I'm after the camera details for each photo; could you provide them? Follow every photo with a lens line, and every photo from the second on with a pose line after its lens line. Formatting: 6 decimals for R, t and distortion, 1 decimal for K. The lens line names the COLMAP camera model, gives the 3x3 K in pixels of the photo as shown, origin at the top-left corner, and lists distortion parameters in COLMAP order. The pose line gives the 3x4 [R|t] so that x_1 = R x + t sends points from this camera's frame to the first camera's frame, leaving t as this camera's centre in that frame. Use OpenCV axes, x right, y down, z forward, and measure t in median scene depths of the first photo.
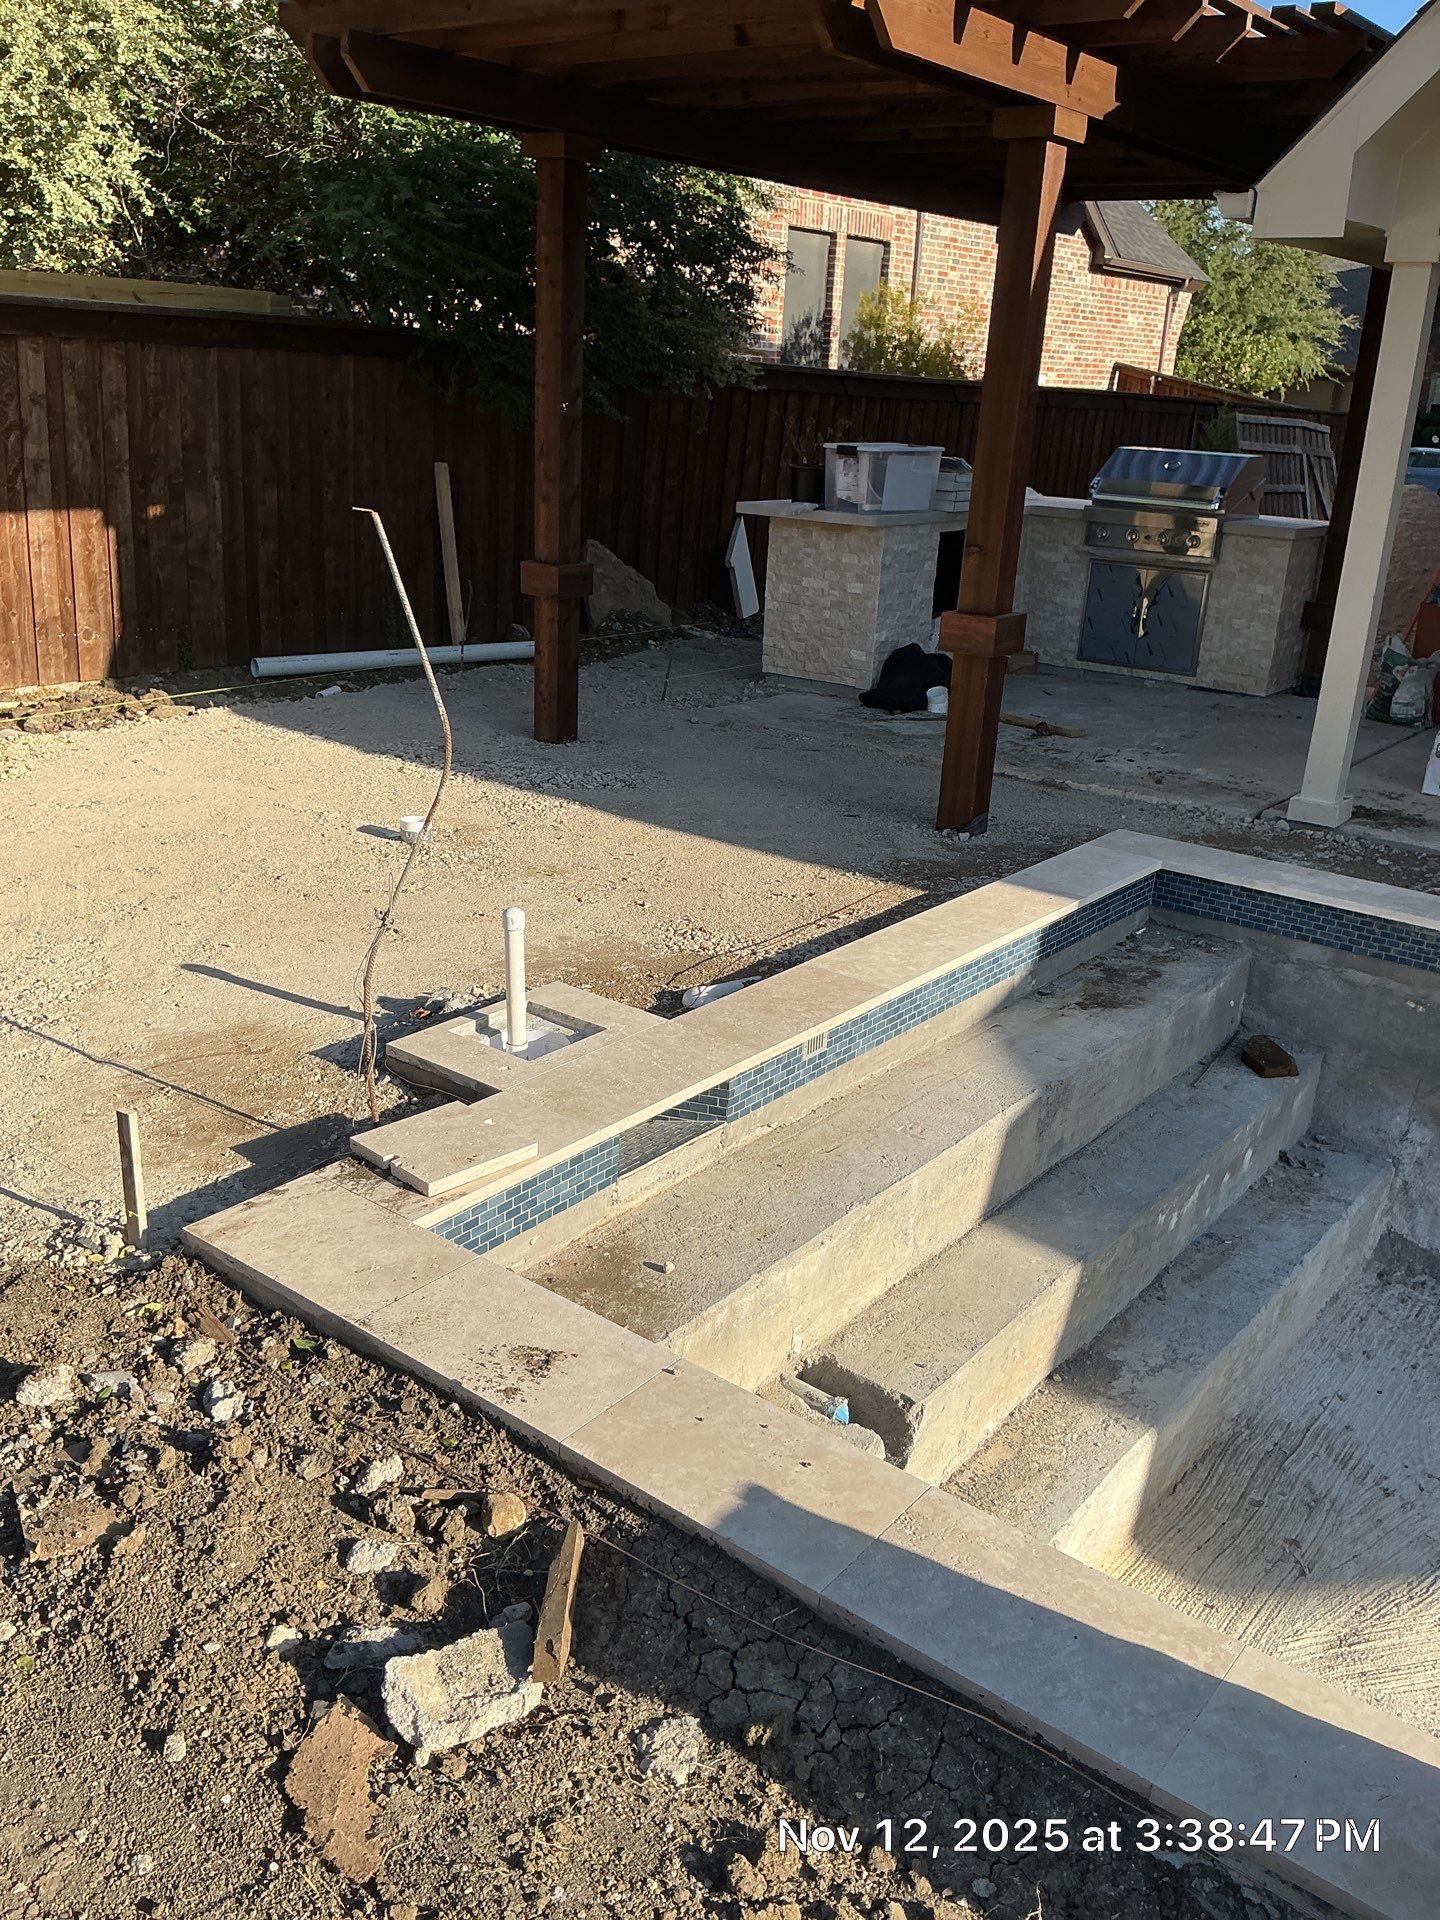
lens RADIAL K [[1612.1, 0, 720.0], [0, 1612.1, 960.0], [0, 0, 1]] dist [0.062379, -0.098673]
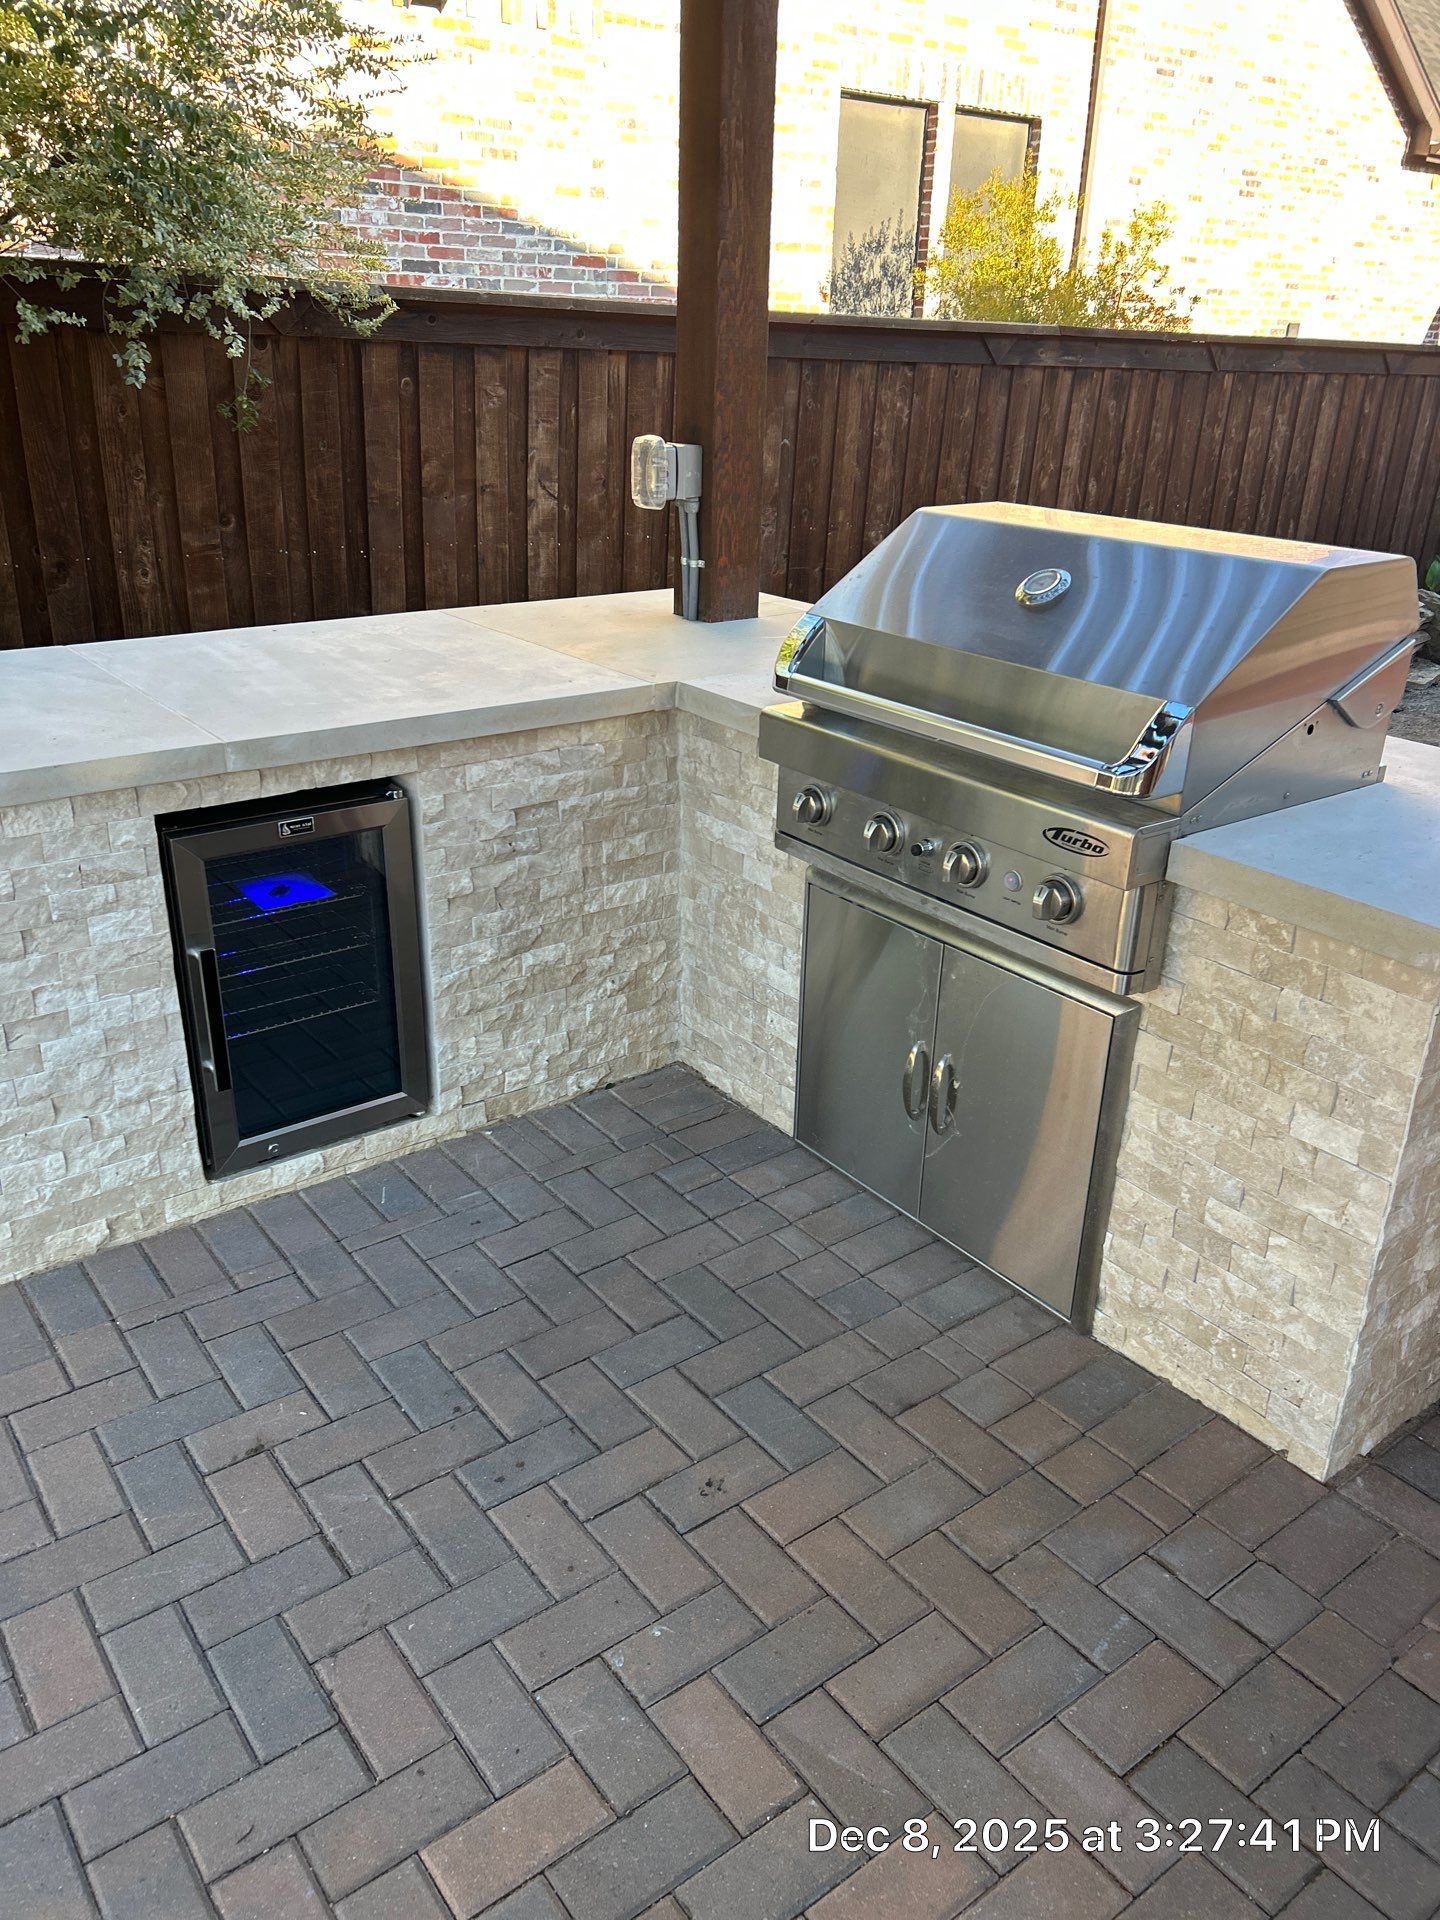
lens RADIAL K [[1425.4, 0, 720.0], [0, 1425.4, 960.0], [0, 0, 1]] dist [0.051992, -0.054613]
pose [[0.964952, 0.079829, -0.249991, 0.158101], [-0.066450, 0.995891, 0.061519, -0.137319], [0.253875, -0.042751, 0.966292, 0.407685]]
